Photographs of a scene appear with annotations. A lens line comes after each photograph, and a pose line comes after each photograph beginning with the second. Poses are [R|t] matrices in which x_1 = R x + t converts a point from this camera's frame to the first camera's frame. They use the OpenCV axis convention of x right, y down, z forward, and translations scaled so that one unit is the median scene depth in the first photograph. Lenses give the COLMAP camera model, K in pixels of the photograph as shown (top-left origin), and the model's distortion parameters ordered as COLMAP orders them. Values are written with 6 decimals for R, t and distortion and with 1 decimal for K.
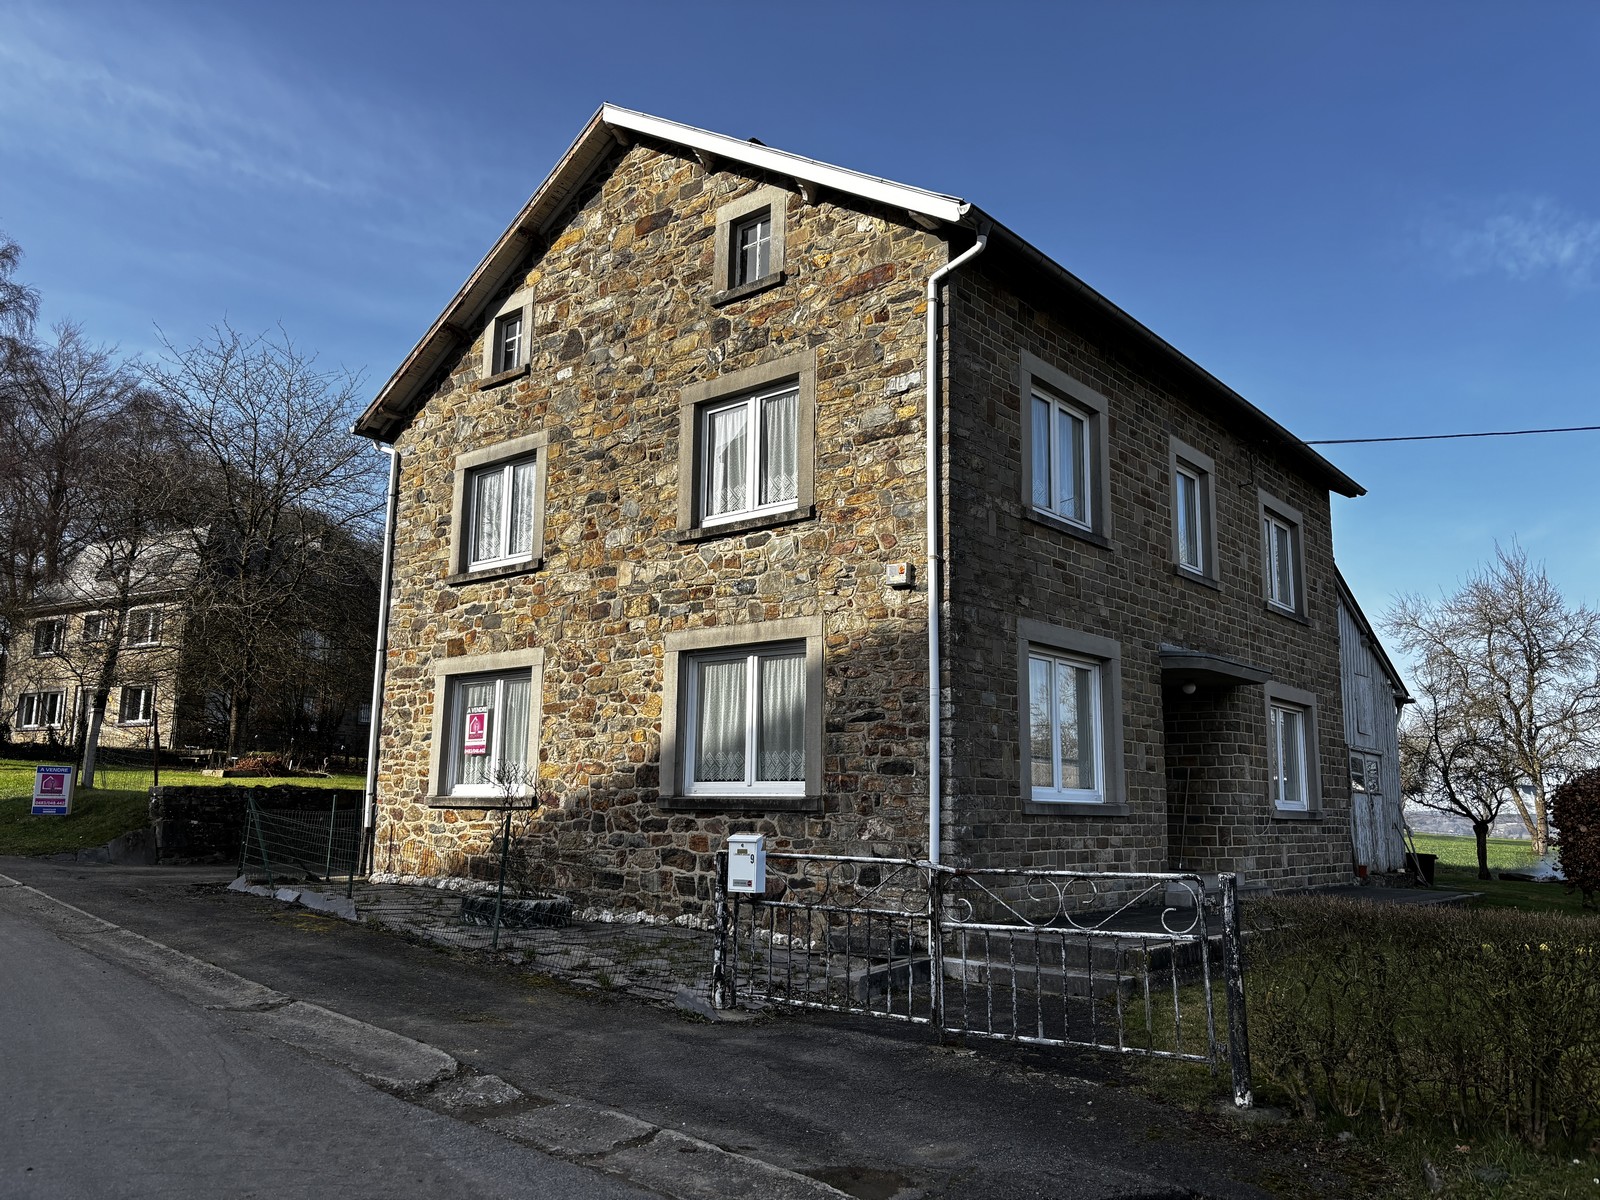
lens RADIAL K [[1235.0, 0, 801.3], [0, 1235.0, 598.9], [0, 0, 1]] dist [0.023363, -0.004271]
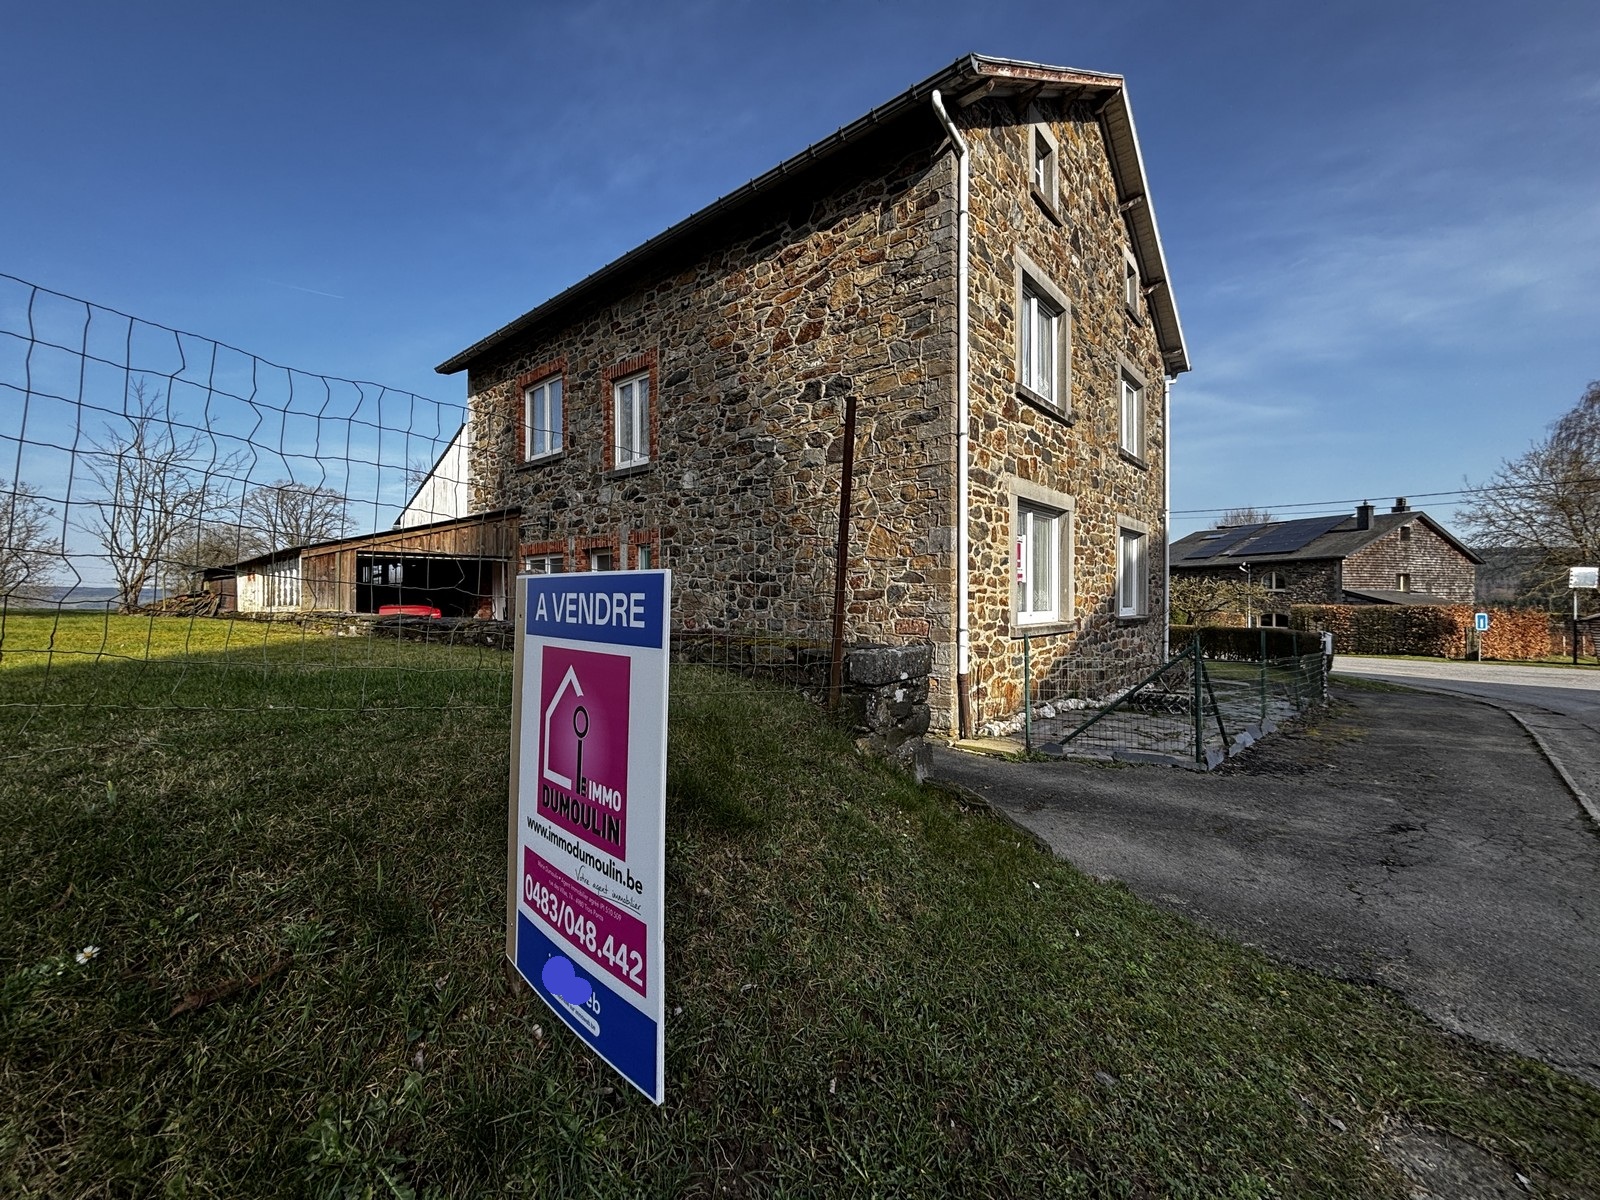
lens RADIAL K [[642.3, 0, 797.7], [0, 642.3, 596.8], [0, 0, 1]] dist [0.017532, -0.000357]
pose [[-0.005414, -0.020571, 0.999774, -0.748974], [-0.172895, 0.984751, 0.019326, 0.151104], [-0.984925, -0.172752, -0.008888, 1.129607]]
